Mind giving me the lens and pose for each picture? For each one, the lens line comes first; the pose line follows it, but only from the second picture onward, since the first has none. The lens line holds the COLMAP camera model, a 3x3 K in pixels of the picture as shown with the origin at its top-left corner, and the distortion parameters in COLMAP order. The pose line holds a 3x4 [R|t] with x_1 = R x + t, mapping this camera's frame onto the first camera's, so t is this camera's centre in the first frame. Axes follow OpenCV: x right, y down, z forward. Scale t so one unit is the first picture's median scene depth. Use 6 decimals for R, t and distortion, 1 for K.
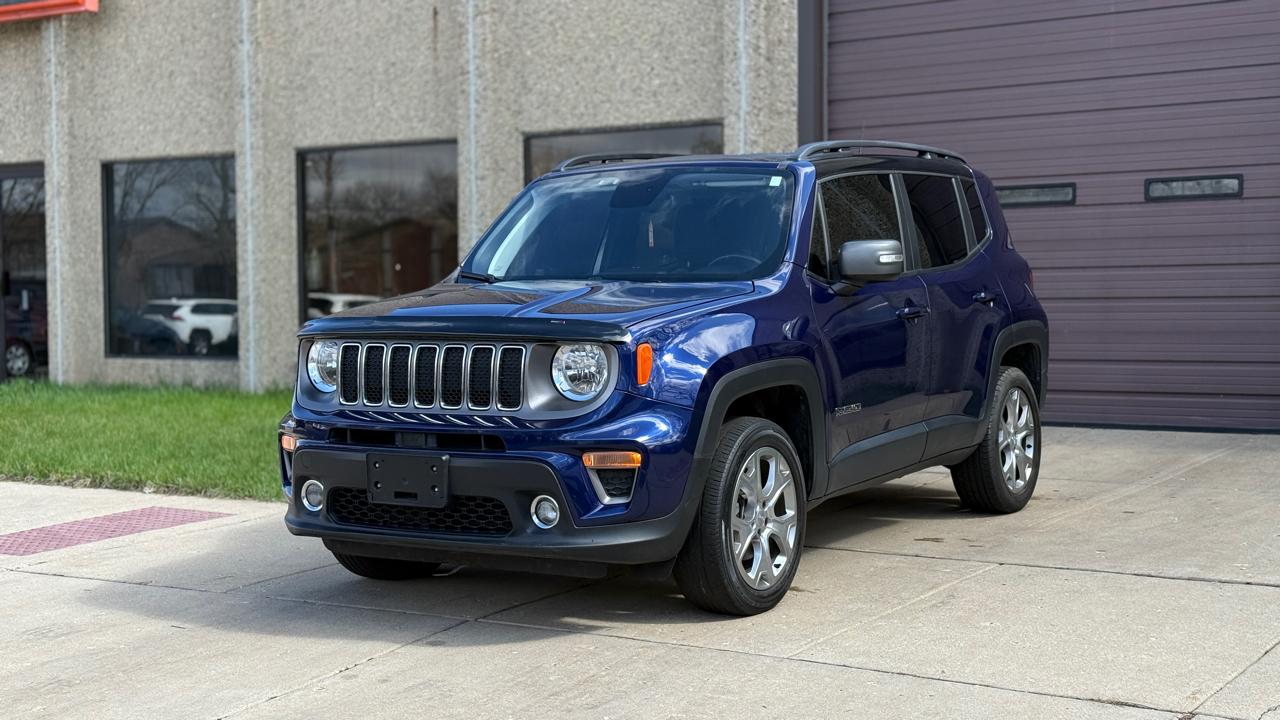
lens RADIAL K [[1800.2, 0, 640.0], [0, 1800.2, 360.0], [0, 0, 1]] dist [0.189566, -0.476841]
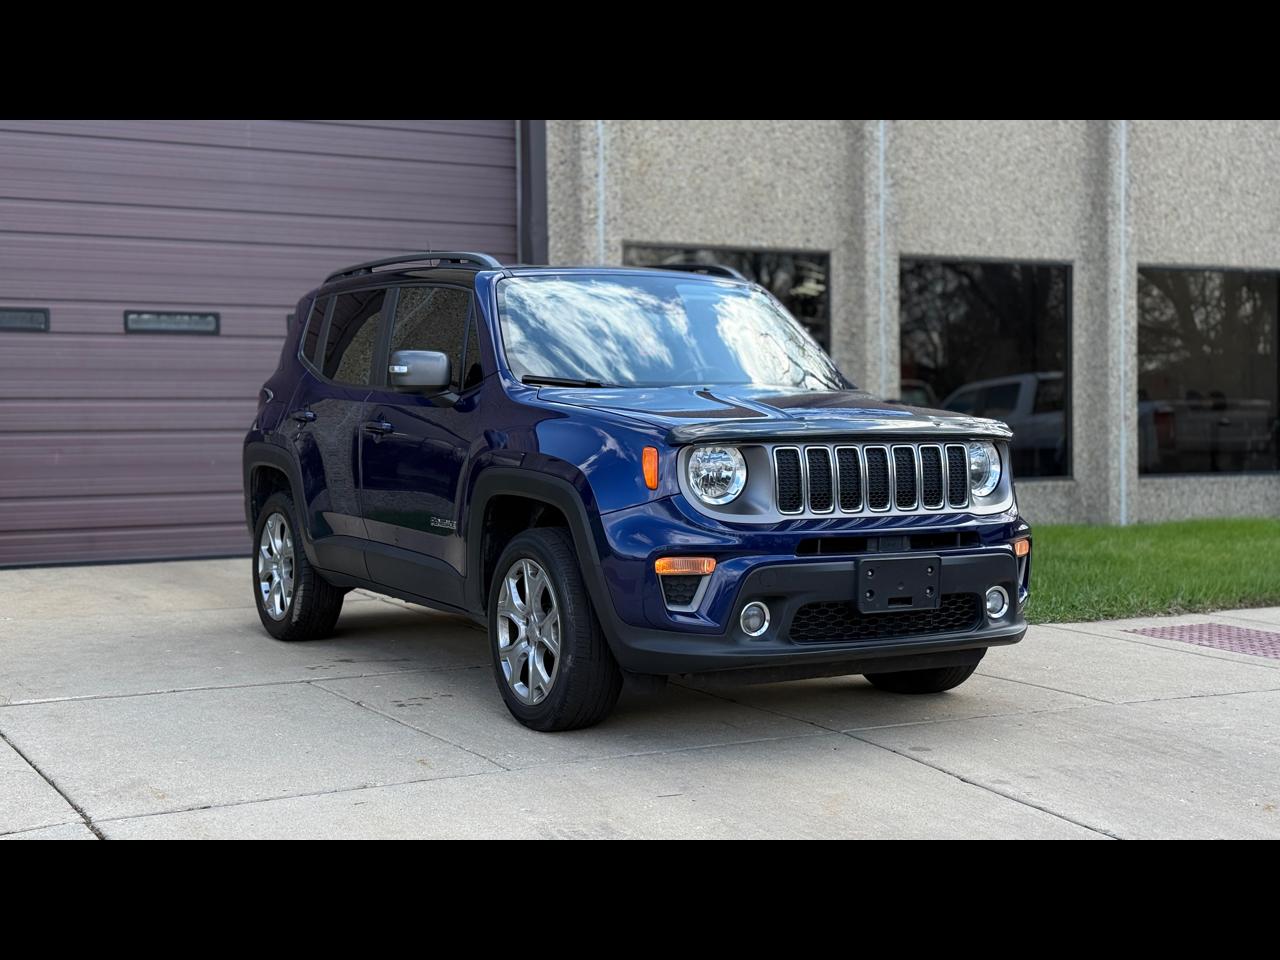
lens RADIAL K [[1774.2, 0, 640.0], [0, 1774.2, 480.0], [0, 0, 1]] dist [0.208380, -0.055738]
pose [[0.447128, -0.020301, 0.894240, -0.500000], [0.040130, 0.999191, 0.002618, 0.001038], [-0.893569, 0.034715, 0.447581, 0.331857]]
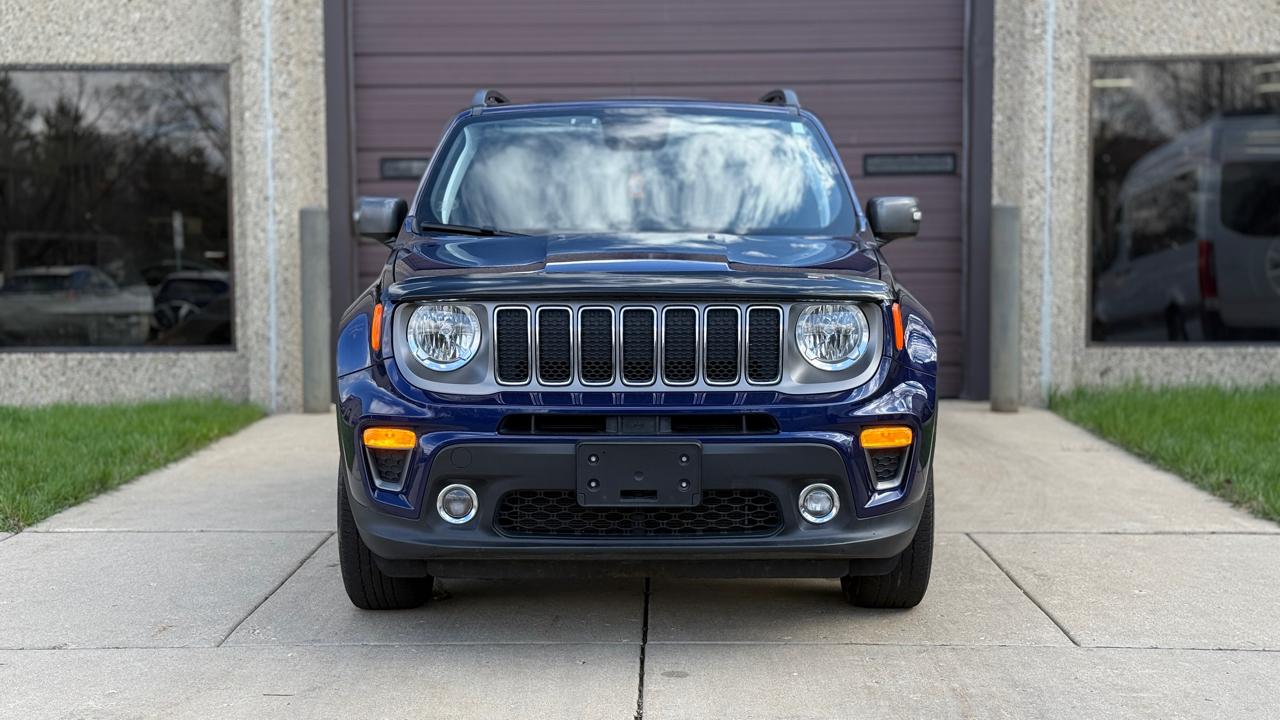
lens RADIAL K [[1800.2, 0, 640.0], [0, 1800.2, 360.0], [0, 0, 1]] dist [0.189566, -0.476841]
pose [[0.843655, -0.019263, 0.536540, -0.267269], [0.016243, 0.999814, 0.010357, 0.003326], [-0.536640, -0.000023, 0.843811, 0.153810]]
